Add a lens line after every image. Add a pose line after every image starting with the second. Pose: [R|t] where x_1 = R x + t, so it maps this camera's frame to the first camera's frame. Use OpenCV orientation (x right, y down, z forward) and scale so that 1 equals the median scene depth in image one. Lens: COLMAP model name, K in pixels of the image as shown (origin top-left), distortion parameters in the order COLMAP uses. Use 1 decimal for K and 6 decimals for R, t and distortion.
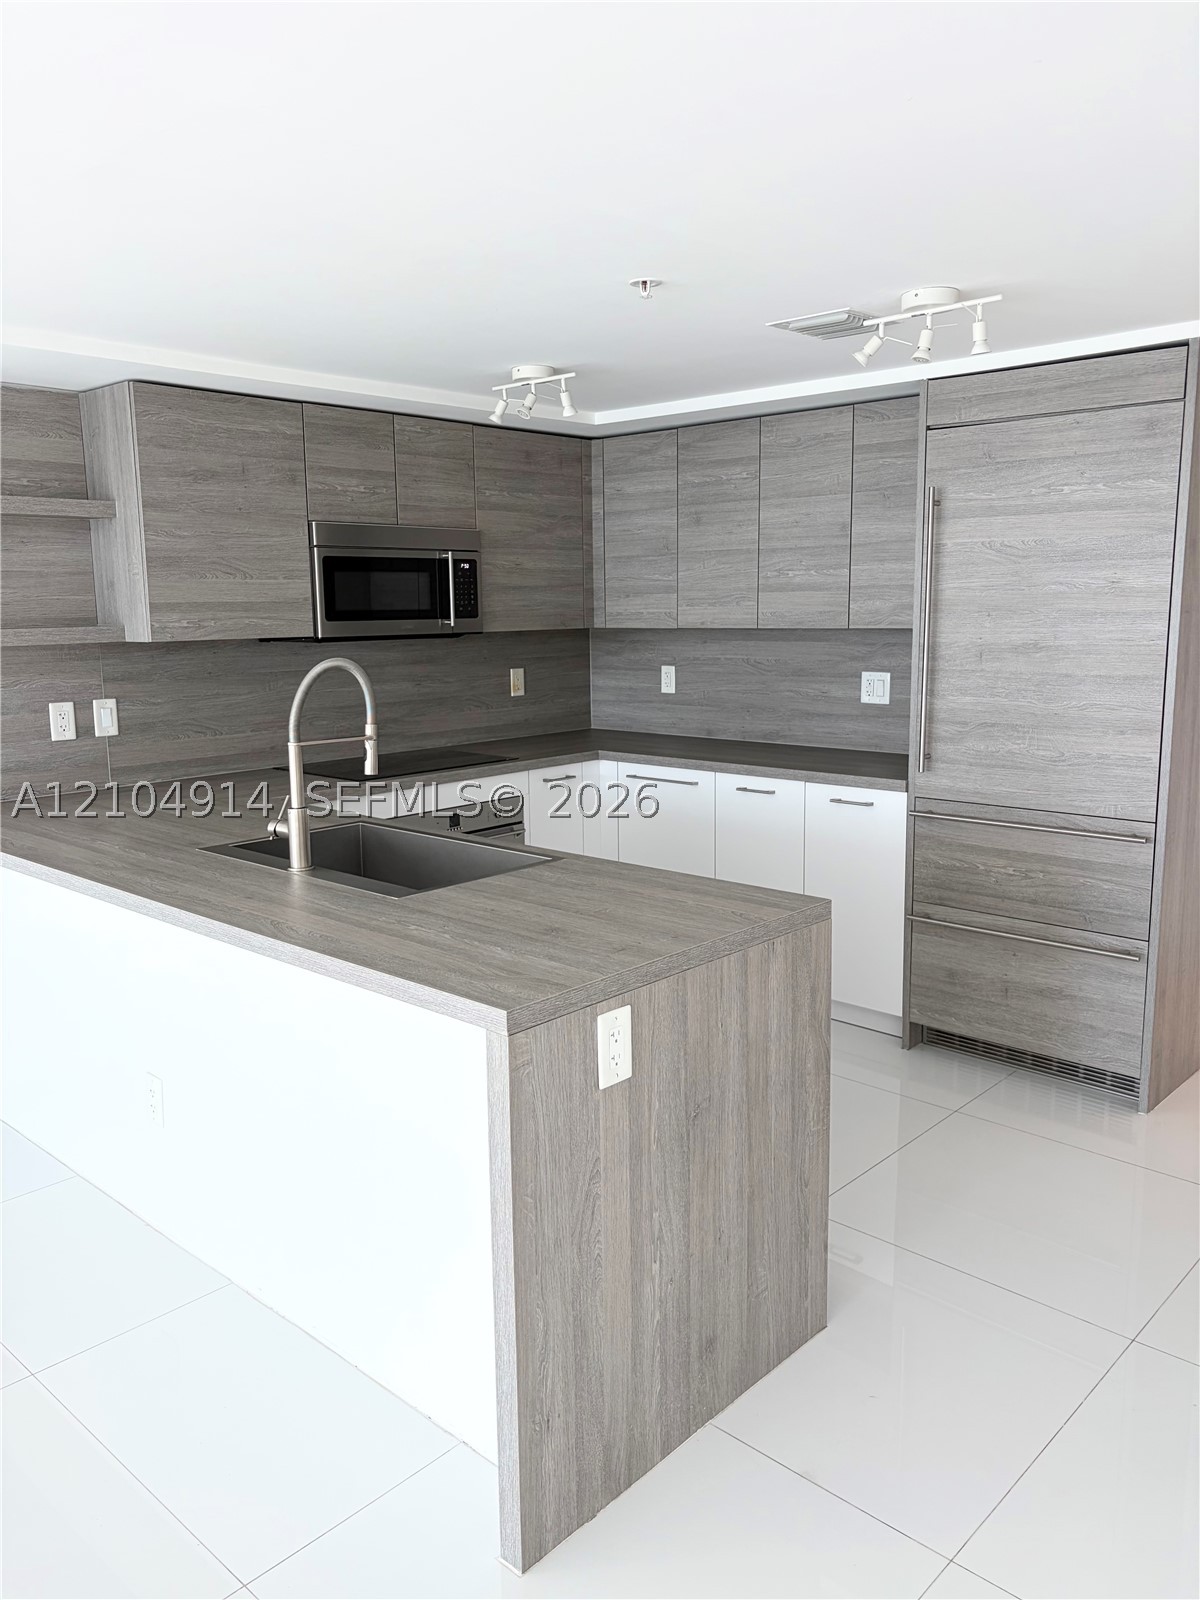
lens RADIAL K [[1202.6, 0, 600.0], [0, 1202.6, 800.0], [0, 0, 1]] dist [0.158035, -0.458141]
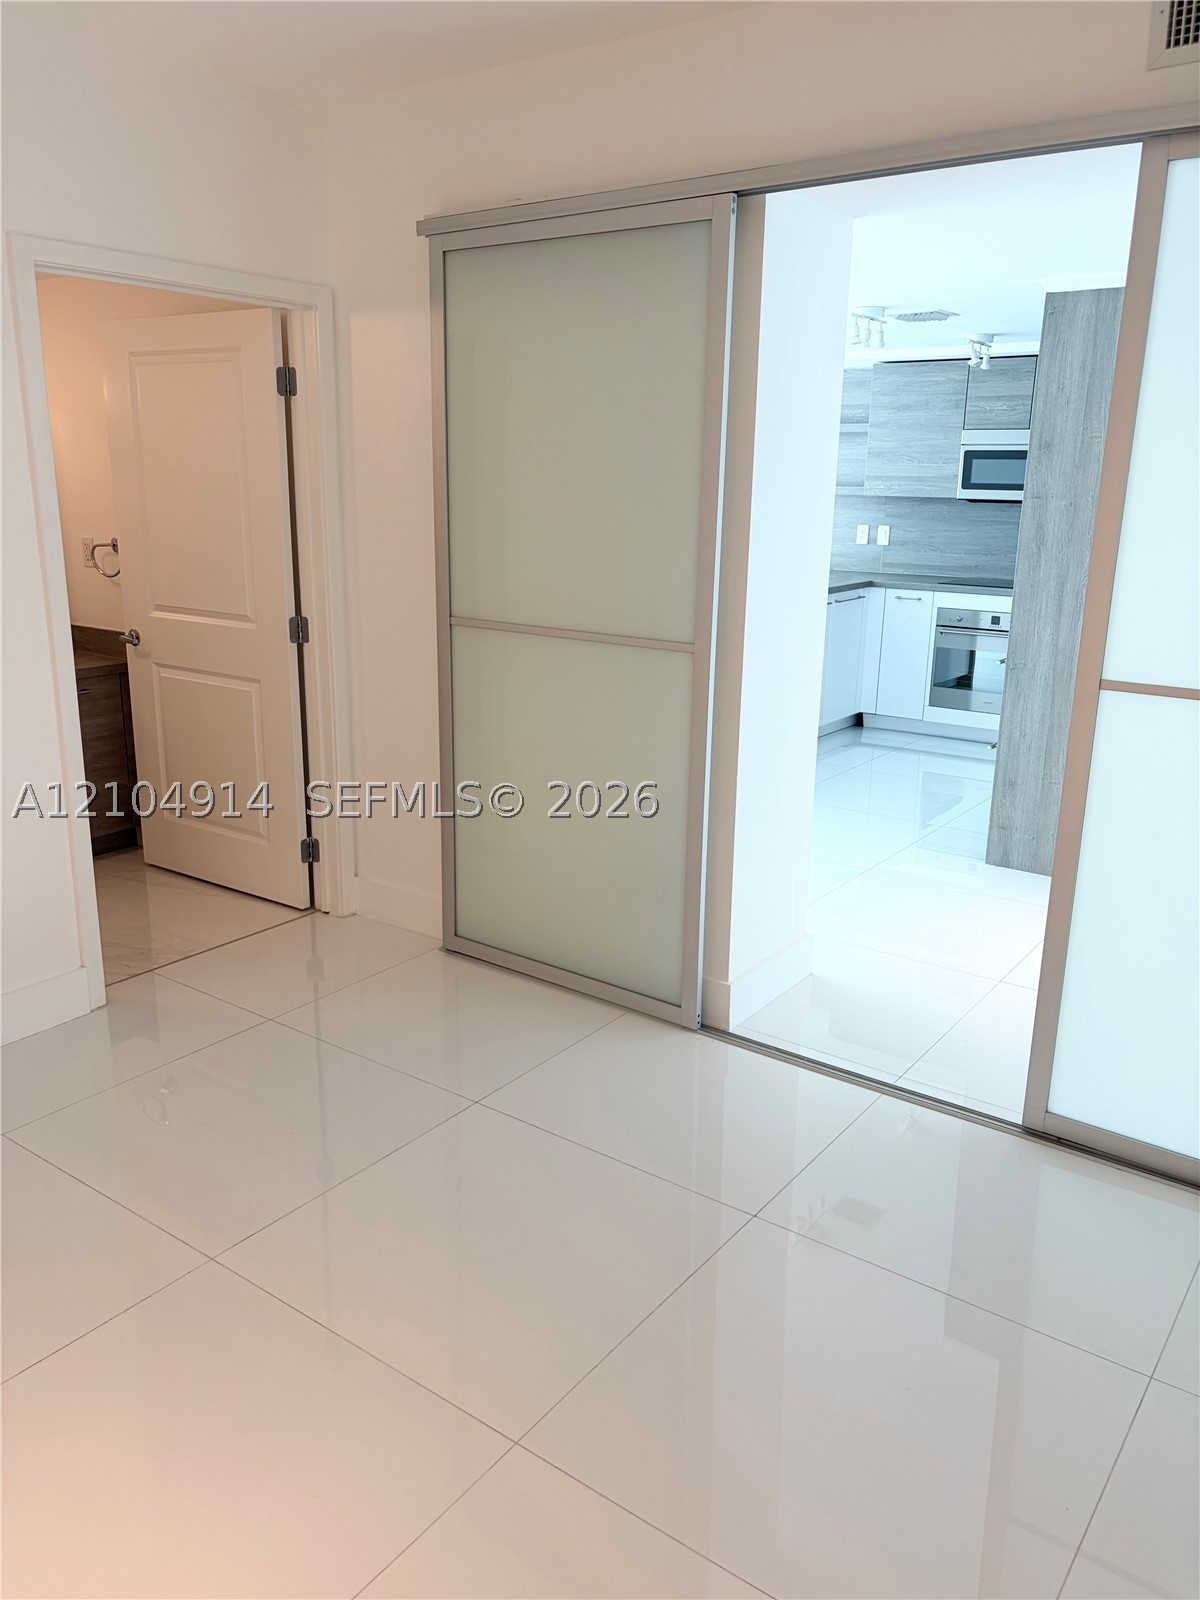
lens RADIAL K [[1238.6, 0, 600.0], [0, 1238.6, 800.0], [0, 0, 1]] dist [-0.012707, -0.004987]
pose [[0.119245, 0.270968, -0.955174, 1.498827], [-0.175779, 0.952603, 0.248294, -0.073850], [0.977181, 0.138291, 0.161223, 0.289622]]
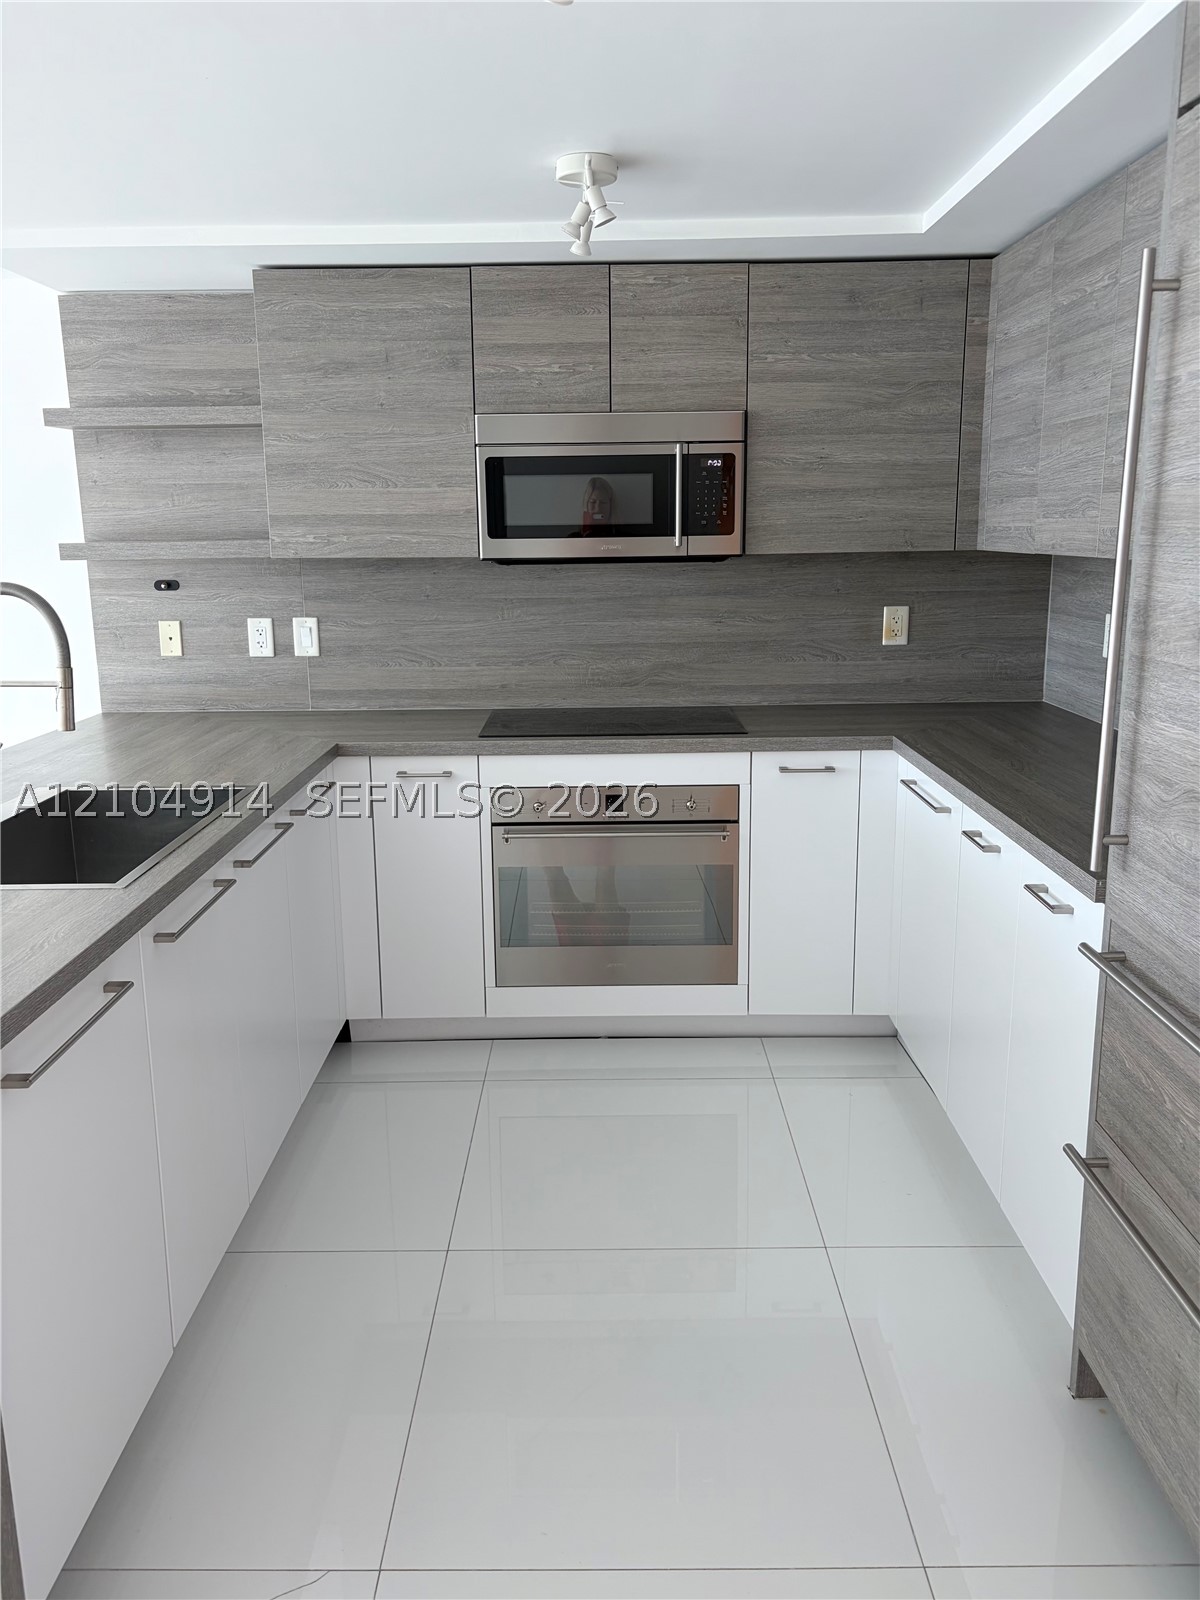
lens RADIAL K [[1202.6, 0, 600.0], [0, 1202.6, 800.0], [0, 0, 1]] dist [0.158035, -0.458141]
pose [[0.676108, 0.166560, -0.717729, 0.450629], [-0.117615, 0.986020, 0.118027, -0.078956], [0.727354, 0.004616, 0.686247, 0.496127]]
